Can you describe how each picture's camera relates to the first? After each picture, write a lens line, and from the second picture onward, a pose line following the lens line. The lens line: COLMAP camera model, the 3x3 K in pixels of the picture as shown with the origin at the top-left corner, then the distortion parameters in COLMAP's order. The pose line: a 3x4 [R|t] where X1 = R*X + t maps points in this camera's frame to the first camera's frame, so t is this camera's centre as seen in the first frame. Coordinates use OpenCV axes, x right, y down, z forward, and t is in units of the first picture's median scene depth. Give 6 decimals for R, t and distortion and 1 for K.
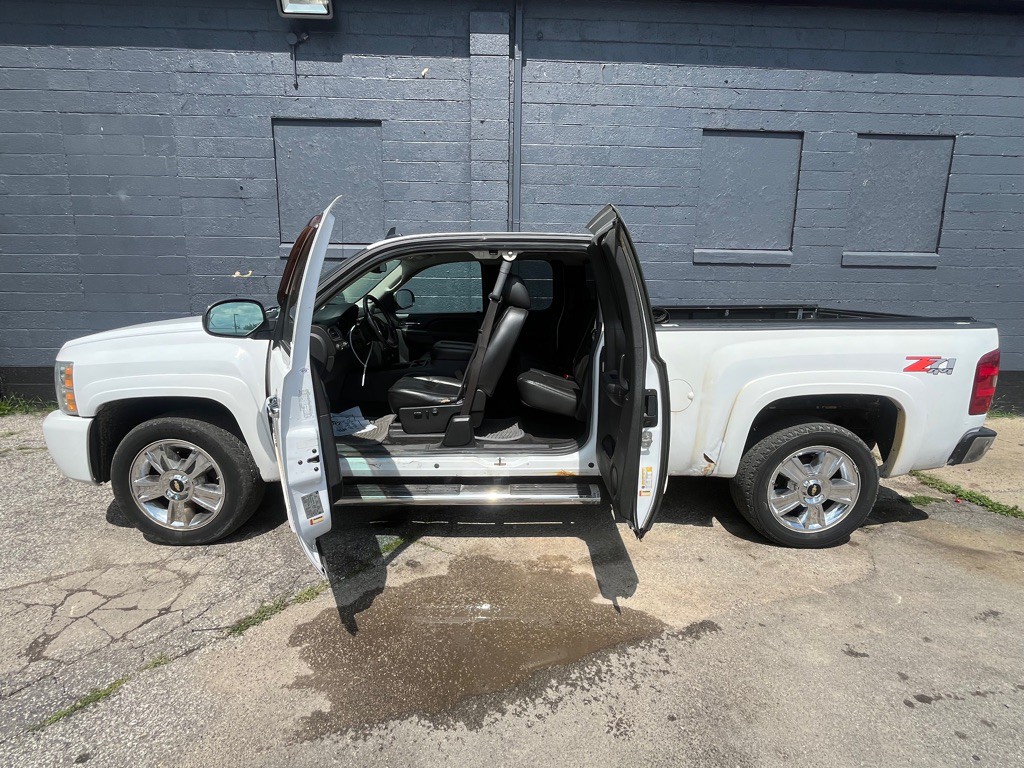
lens RADIAL K [[497.4, 0, 512.3], [0, 497.4, 382.1], [0, 0, 1]] dist [-0.002779, -0.000191]
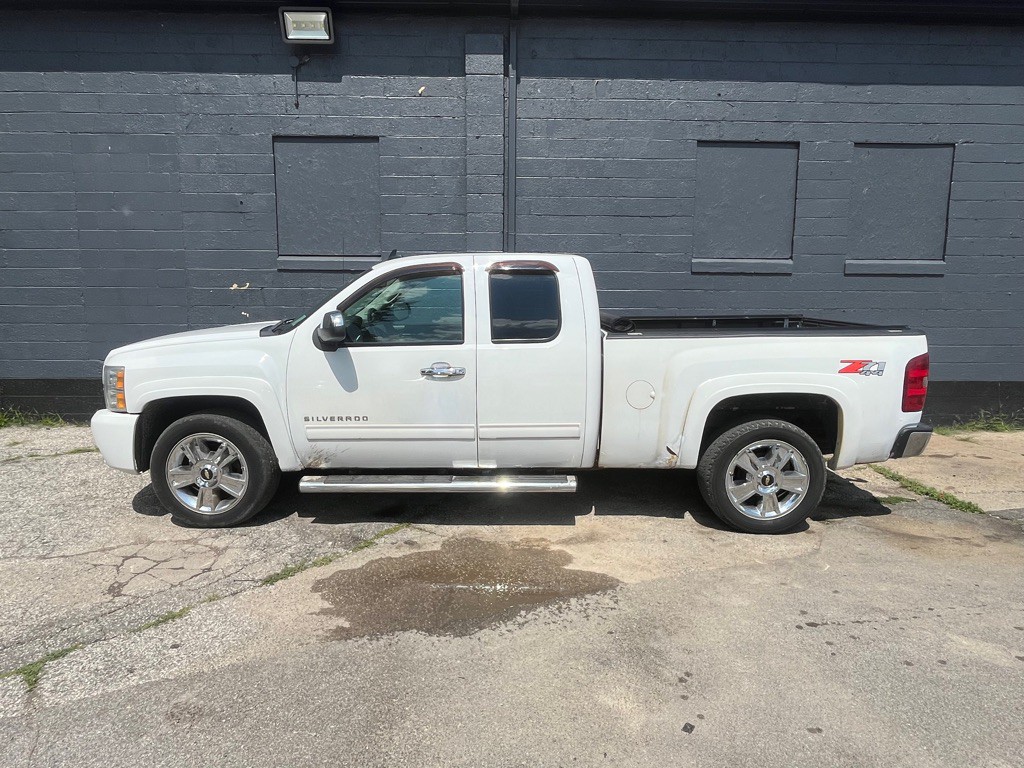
lens RADIAL K [[607.1, 0, 511.1], [0, 607.1, 379.1], [0, 0, 1]] dist [-0.002036, -0.000563]
pose [[0.999787, -0.002299, -0.020517, 0.057944], [0.001344, 0.998921, -0.046417, 0.052109], [0.020601, 0.046379, 0.998711, -0.384947]]
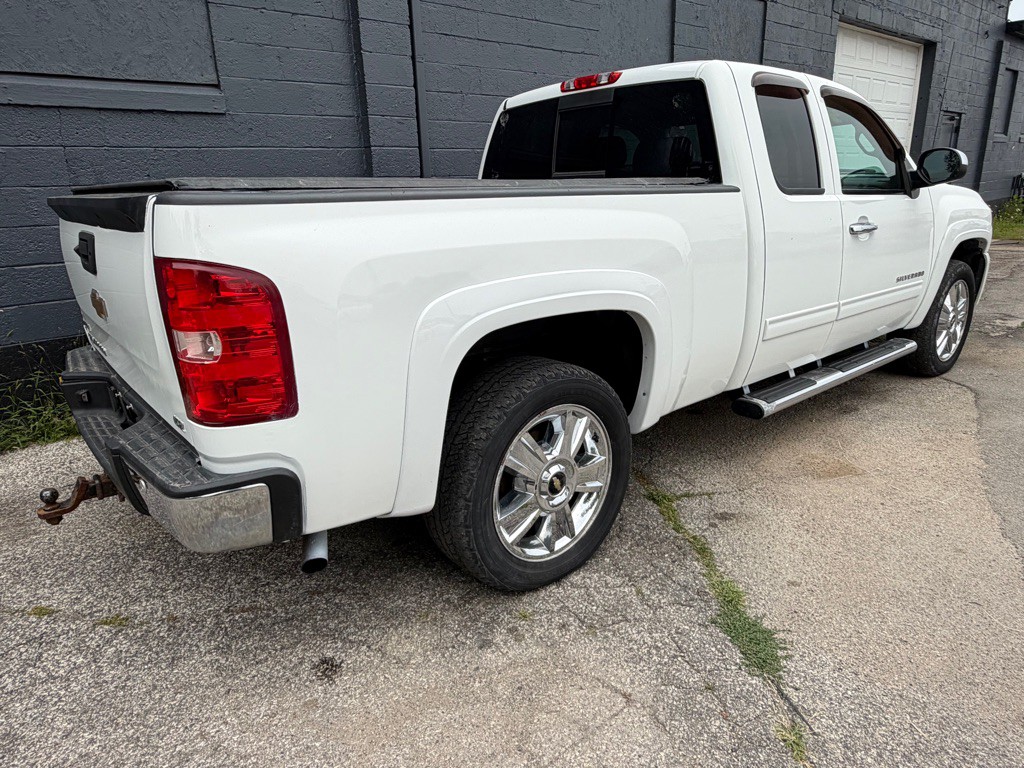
lens RADIAL K [[656.3, 0, 506.7], [0, 656.3, 381.7], [0, 0, 1]] dist [0.001029, 0.002357]
pose [[0.784168, -0.217000, 0.581371, -0.933171], [0.158390, 0.975825, 0.150591, -0.028078], [-0.599994, -0.026005, 0.799581, 0.395428]]
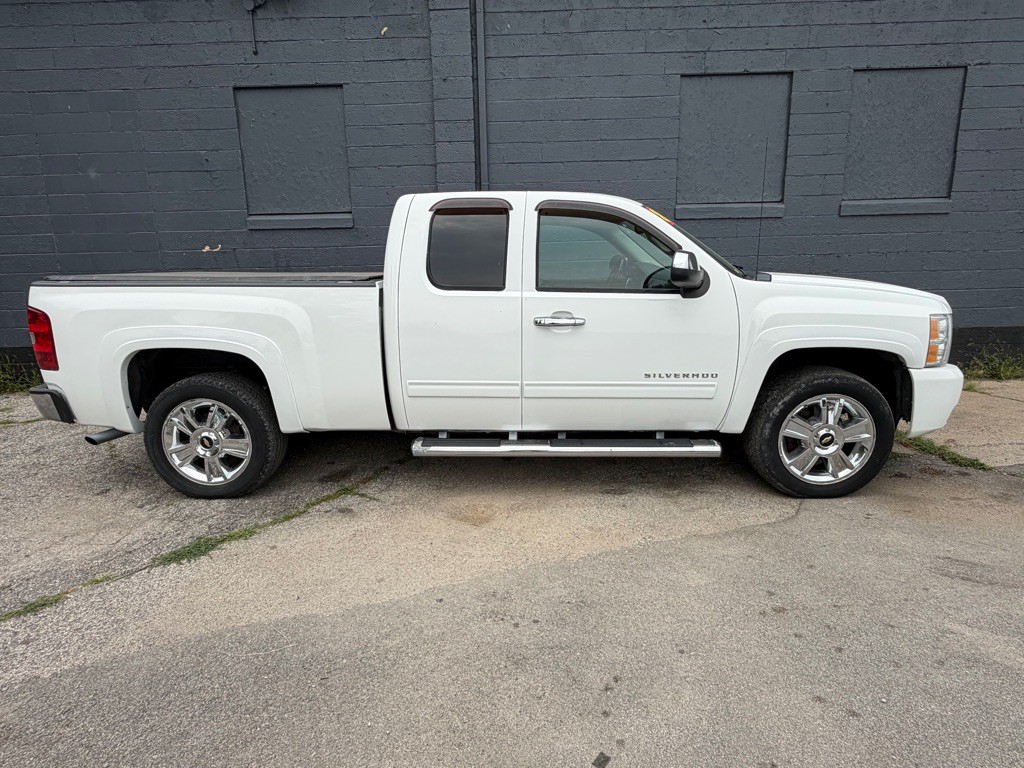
lens RADIAL K [[551.5, 0, 512.0], [0, 551.5, 384.0], [0, 0, 1]] dist [0.002328, -0.000903]
pose [[0.997892, -0.020653, -0.061530, 0.217400], [0.022290, 0.999412, 0.026039, 0.070761], [0.060956, -0.027355, 0.997766, -0.132426]]
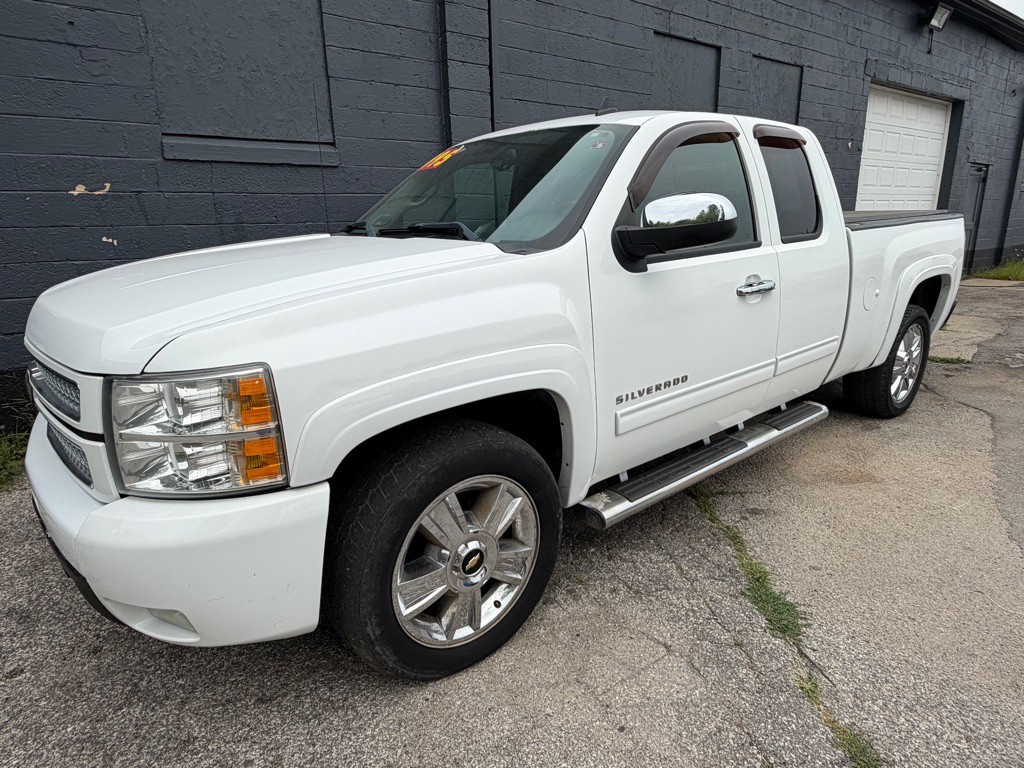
lens RADIAL K [[590.2, 0, 512.0], [0, 590.2, 384.0], [0, 0, 1]] dist [0.002747, 0.000032]
pose [[0.832146, -0.175288, 0.526125, -0.993096], [0.139501, 0.984389, 0.107324, -0.017073], [-0.536724, -0.015914, 0.843608, 0.351141]]
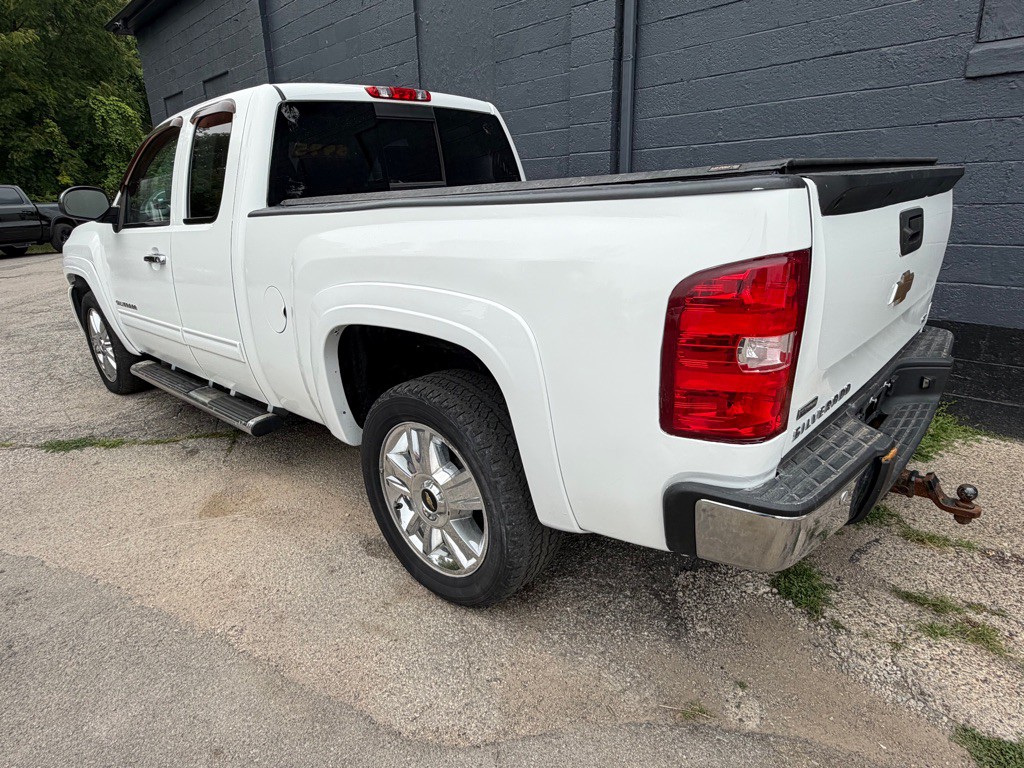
lens RADIAL K [[607.1, 0, 511.1], [0, 607.1, 379.1], [0, 0, 1]] dist [-0.002036, -0.000563]
pose [[0.658518, 0.189384, -0.728346, 1.033211], [-0.098870, 0.981201, 0.165740, -0.043683], [0.746042, -0.037131, 0.664863, 0.636357]]
